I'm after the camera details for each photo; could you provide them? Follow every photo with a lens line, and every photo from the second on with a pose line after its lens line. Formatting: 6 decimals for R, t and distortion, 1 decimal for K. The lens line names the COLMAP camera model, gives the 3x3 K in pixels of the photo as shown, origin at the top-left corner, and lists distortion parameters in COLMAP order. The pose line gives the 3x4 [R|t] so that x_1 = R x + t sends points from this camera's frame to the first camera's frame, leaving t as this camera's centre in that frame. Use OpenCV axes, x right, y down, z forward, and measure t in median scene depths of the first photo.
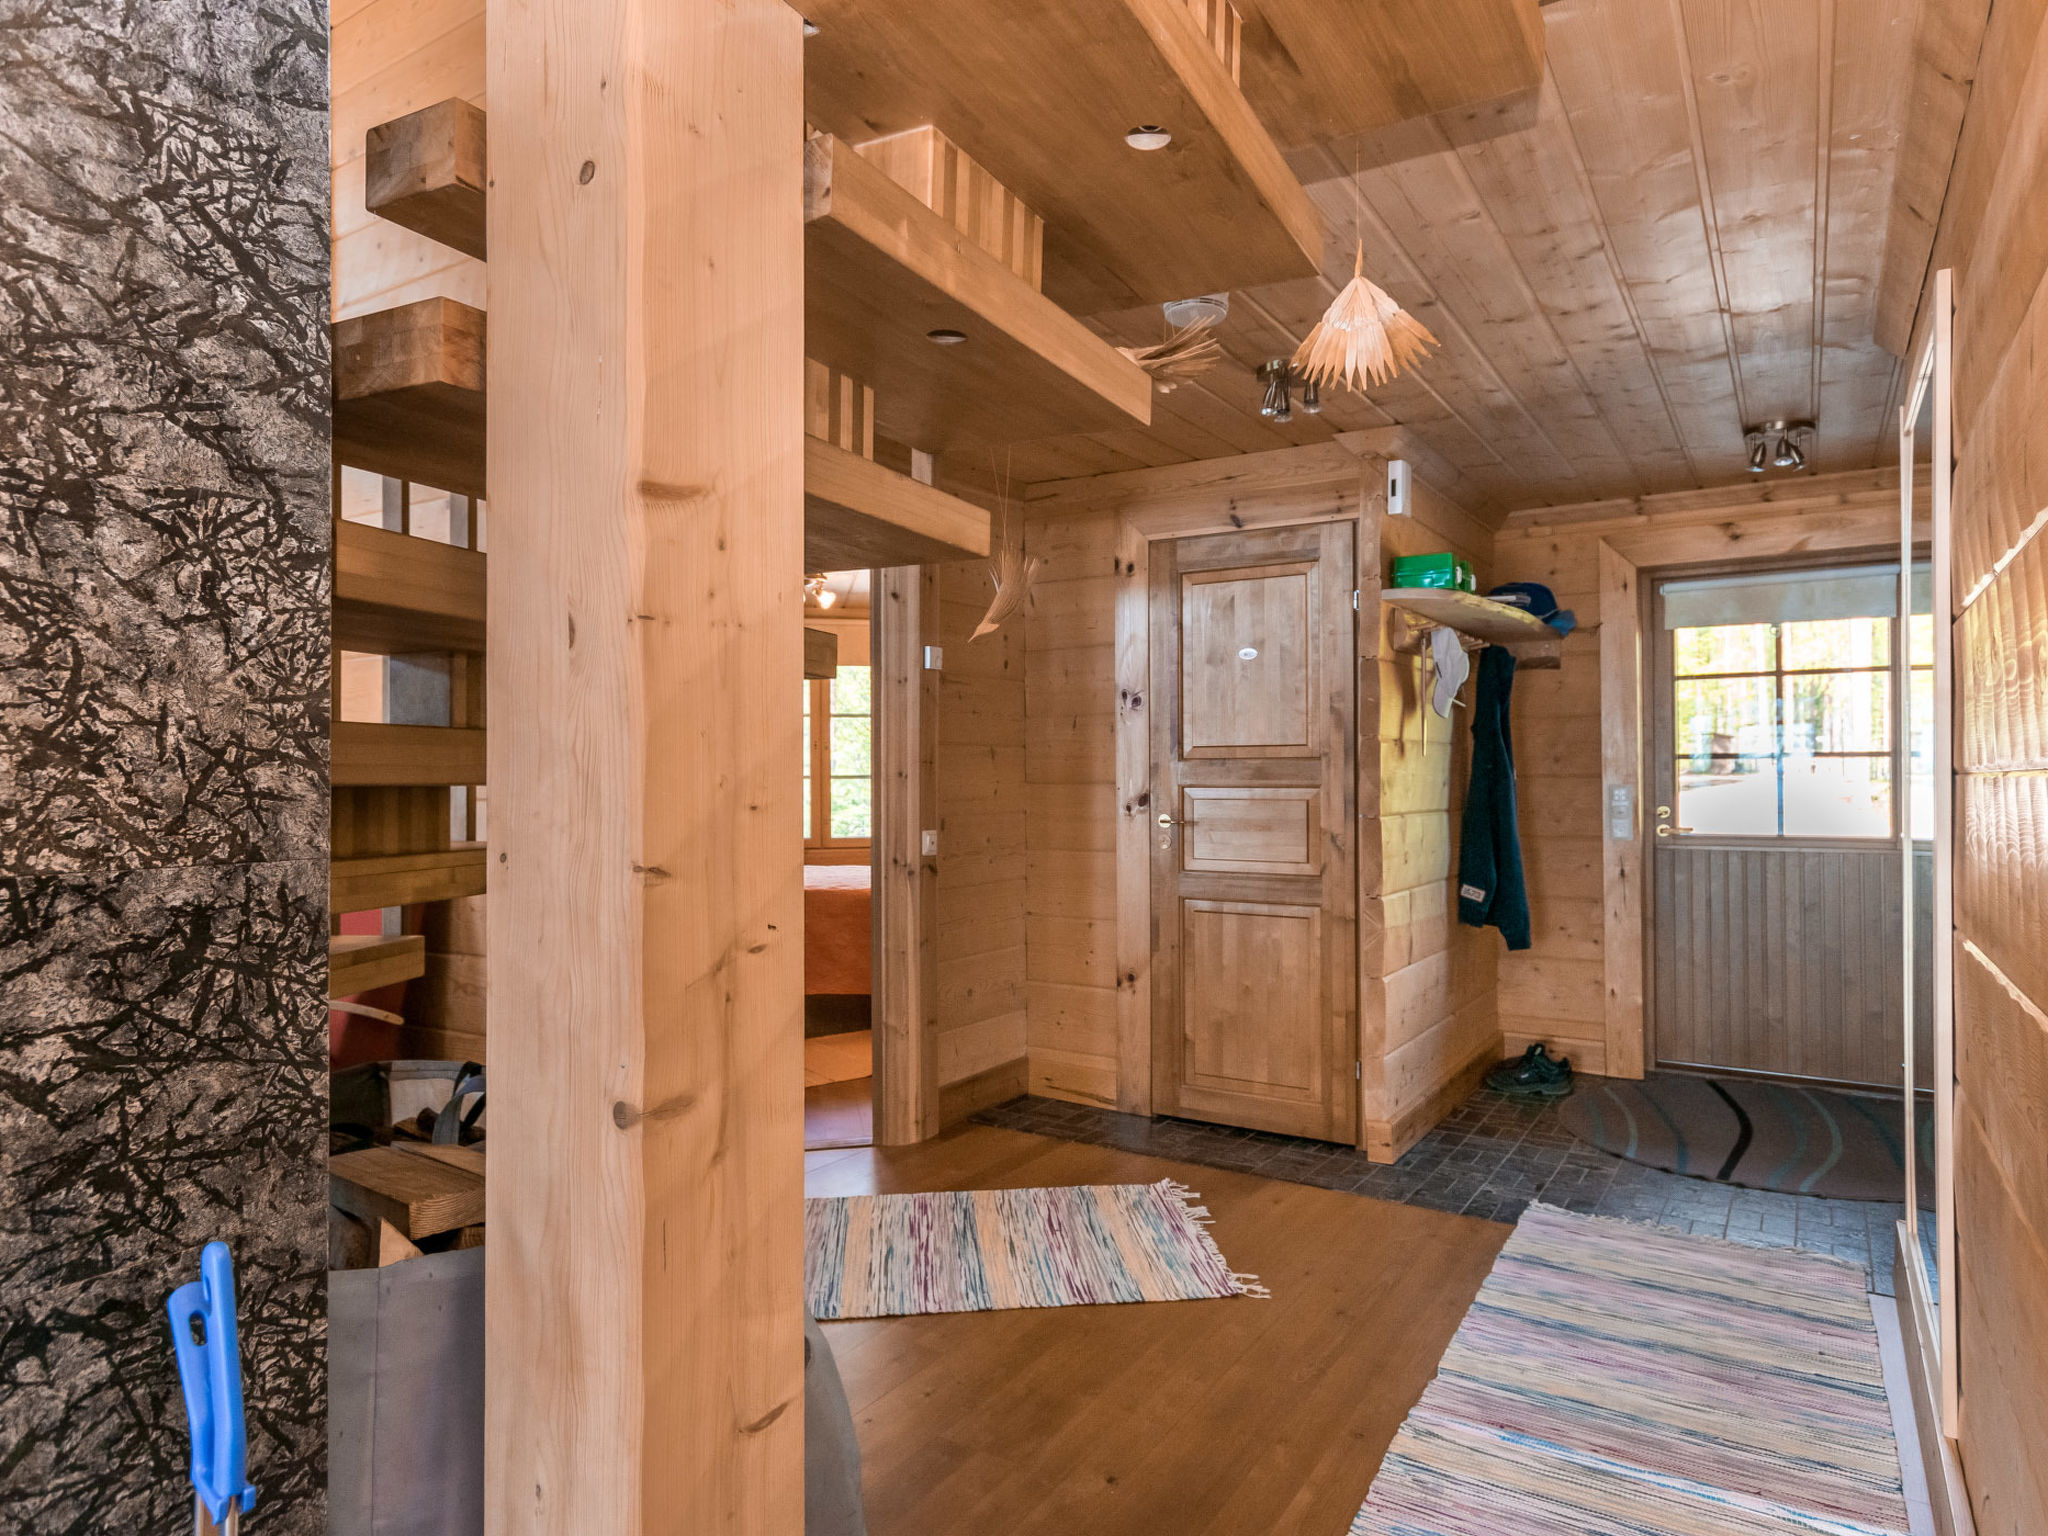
lens RADIAL K [[1222.8, 0, 1029.4], [0, 1222.8, 769.5], [0, 0, 1]] dist [-0.007105, 0.003448]
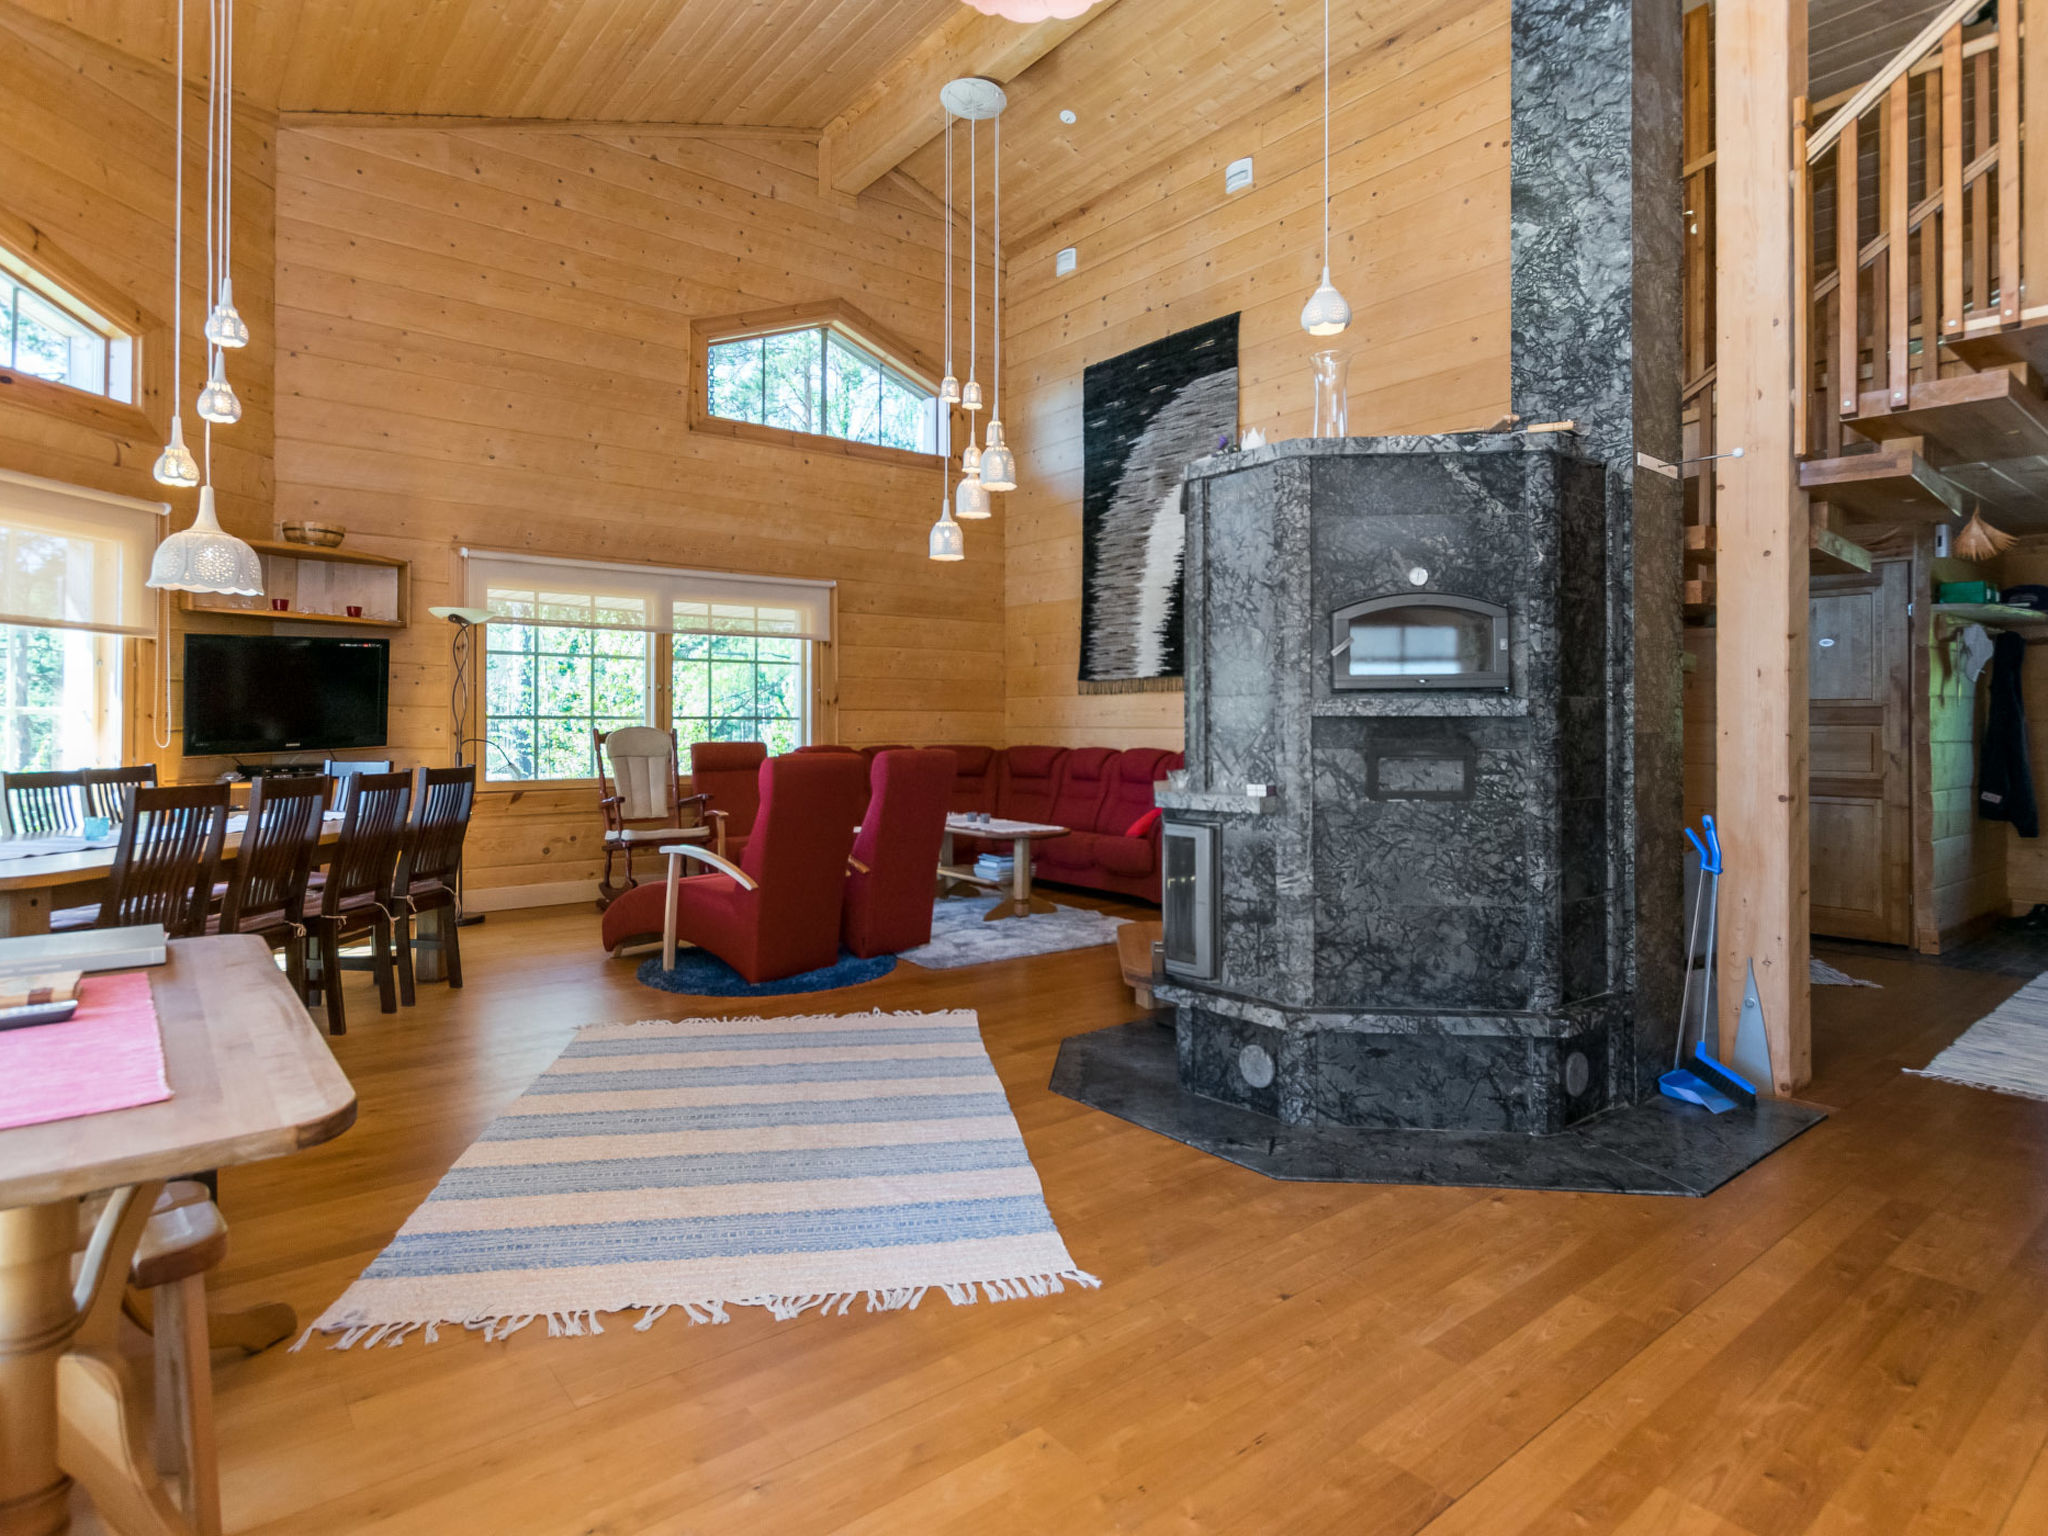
lens RADIAL K [[1107.4, 0, 1042.0], [0, 1107.4, 721.5], [0, 0, 1]] dist [-0.013045, 0.001685]
pose [[0.946000, 0.002150, -0.324159, -0.345811], [-0.001441, 0.999996, 0.002426, 0.007836], [0.324163, -0.001828, 0.945999, -0.745199]]
